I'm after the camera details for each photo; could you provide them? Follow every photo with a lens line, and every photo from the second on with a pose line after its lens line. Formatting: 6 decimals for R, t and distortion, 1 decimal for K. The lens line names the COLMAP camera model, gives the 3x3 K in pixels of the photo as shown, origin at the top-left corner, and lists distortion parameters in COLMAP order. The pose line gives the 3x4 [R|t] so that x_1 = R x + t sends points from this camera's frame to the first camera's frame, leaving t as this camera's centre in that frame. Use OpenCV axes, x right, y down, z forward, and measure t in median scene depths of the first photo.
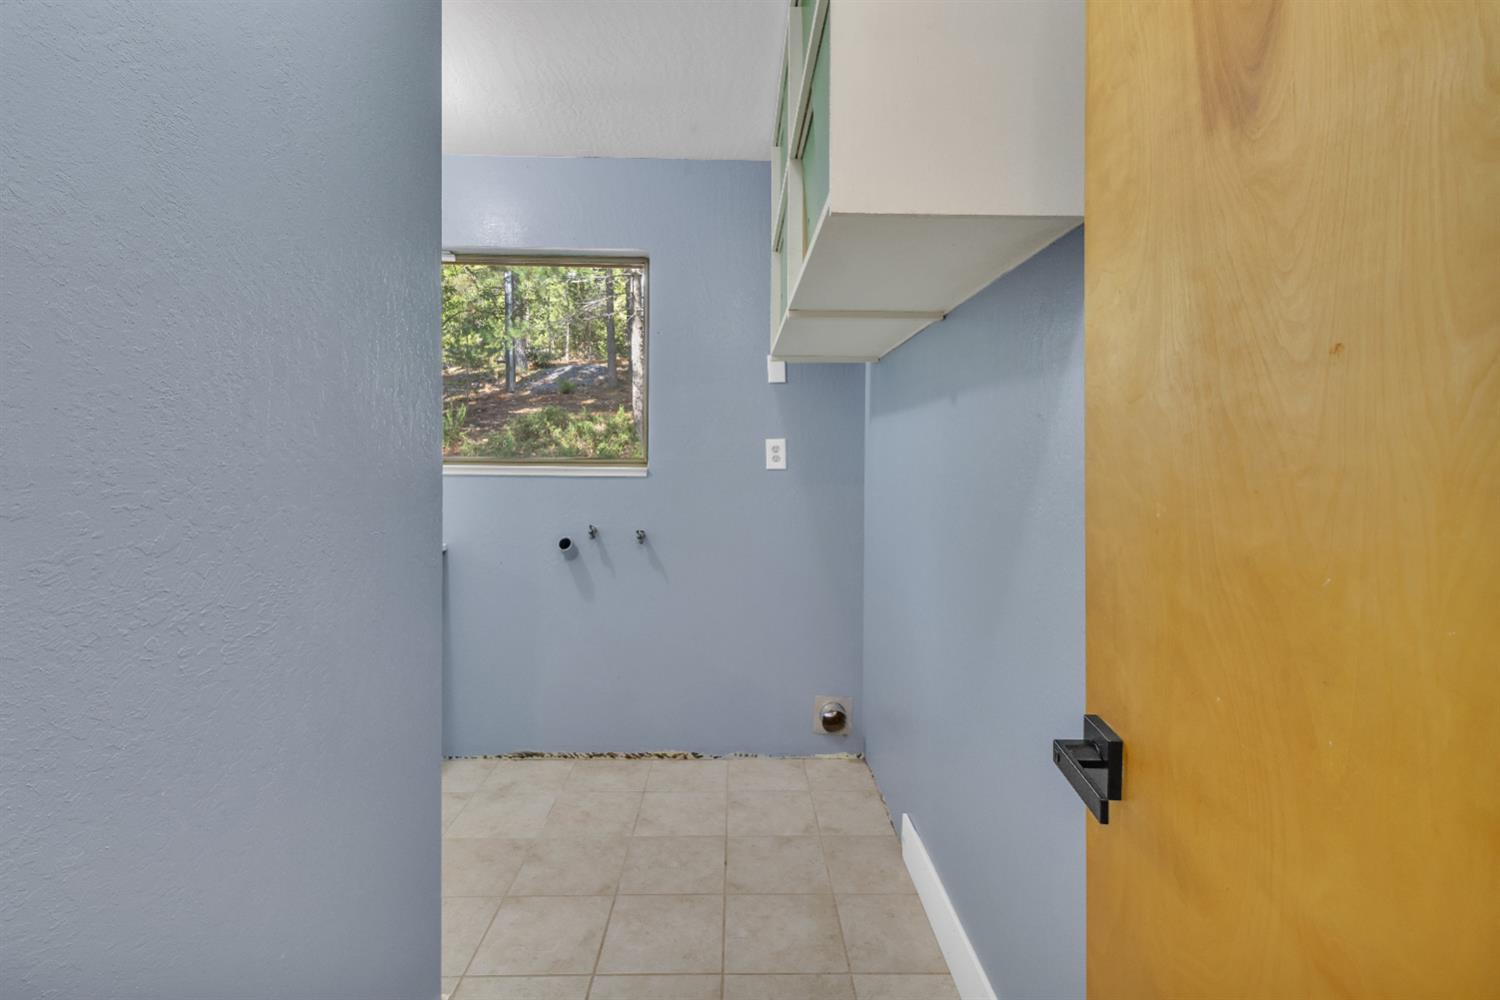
lens RADIAL K [[704.7, 0, 754.2], [0, 704.7, 477.4], [0, 0, 1]] dist [-0.000947, 0.000171]
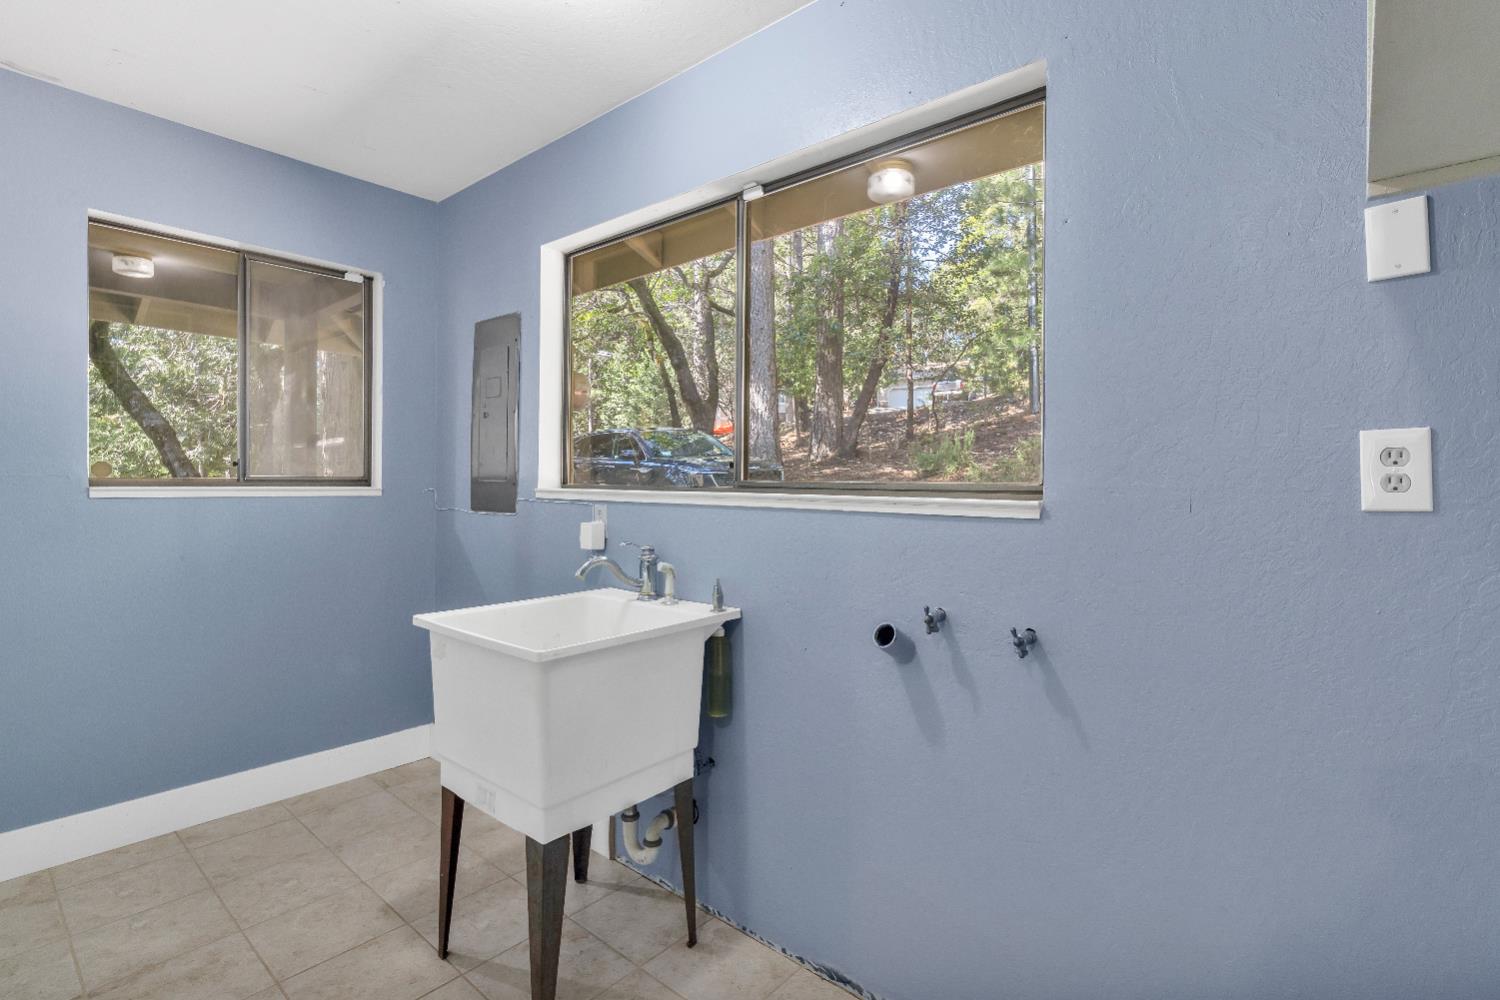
lens RADIAL K [[704.7, 0, 754.2], [0, 704.7, 477.4], [0, 0, 1]] dist [-0.000947, 0.000171]
pose [[0.737252, -0.005672, -0.675594, 0.032199], [-0.020074, 0.999339, -0.030296, -0.011492], [0.675320, 0.035898, 0.736651, 0.503965]]
